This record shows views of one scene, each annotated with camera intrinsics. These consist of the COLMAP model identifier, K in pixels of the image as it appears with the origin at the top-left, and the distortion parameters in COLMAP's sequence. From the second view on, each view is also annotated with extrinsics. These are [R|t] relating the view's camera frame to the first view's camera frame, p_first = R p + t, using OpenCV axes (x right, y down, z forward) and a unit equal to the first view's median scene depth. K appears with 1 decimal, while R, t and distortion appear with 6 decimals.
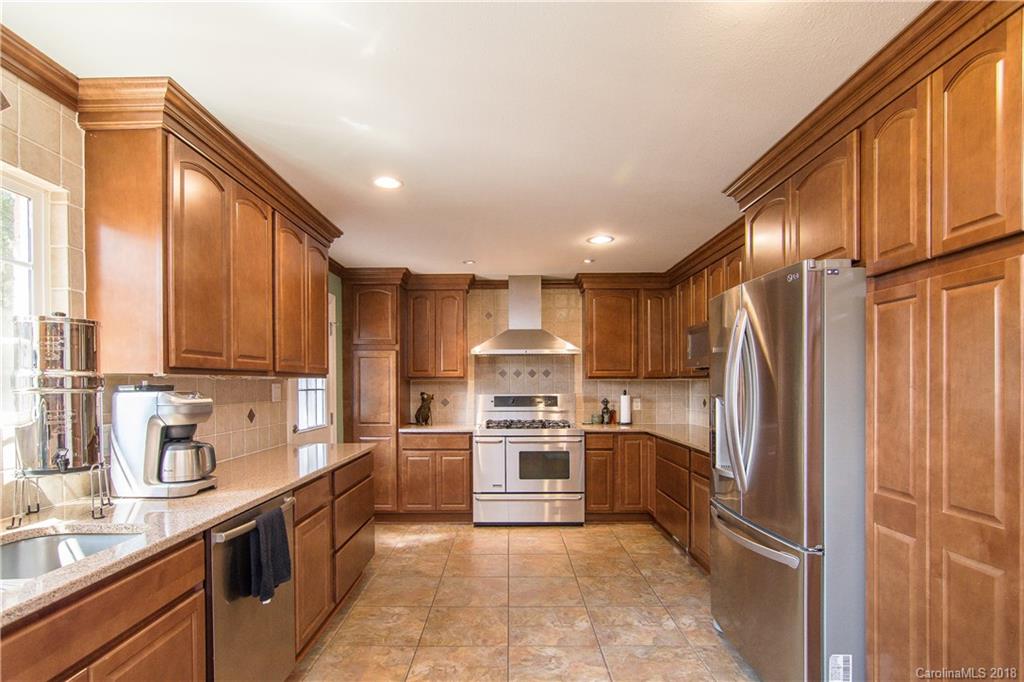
lens RADIAL K [[493.8, 0, 485.4], [0, 493.8, 388.0], [0, 0, 1]] dist [0.000034, 0.000015]
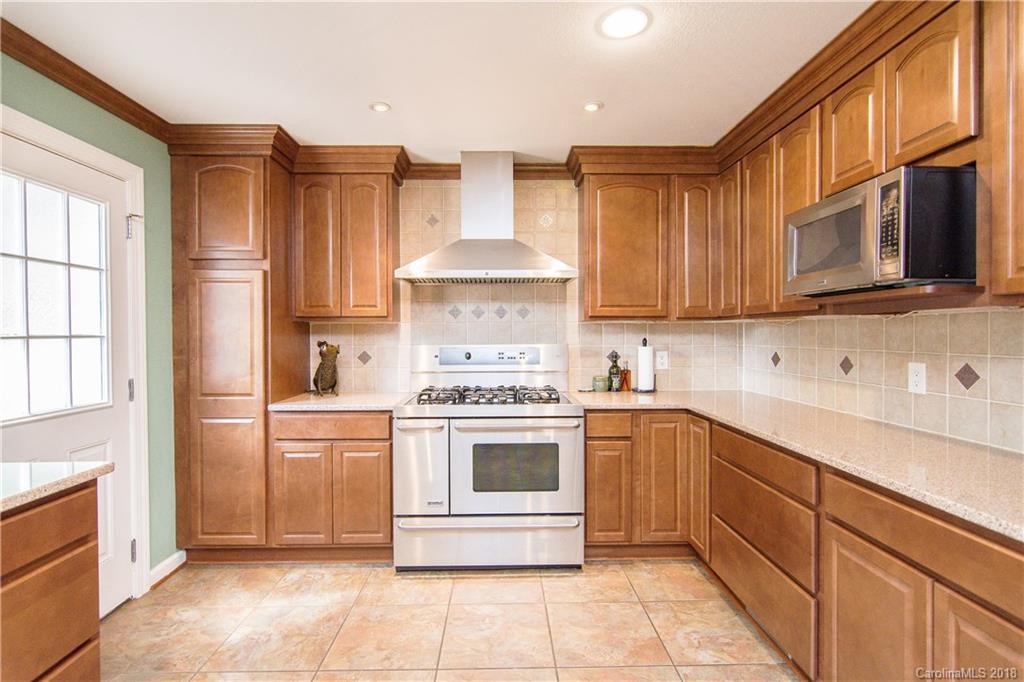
lens RADIAL K [[499.3, 0, 509.0], [0, 499.3, 340.0], [0, 0, 1]] dist [-0.000812, 0.000620]
pose [[0.997506, -0.000062, 0.070578, 0.066123], [-0.000488, 0.999970, 0.007777, 0.001698], [-0.070577, -0.007792, 0.997476, 0.393258]]
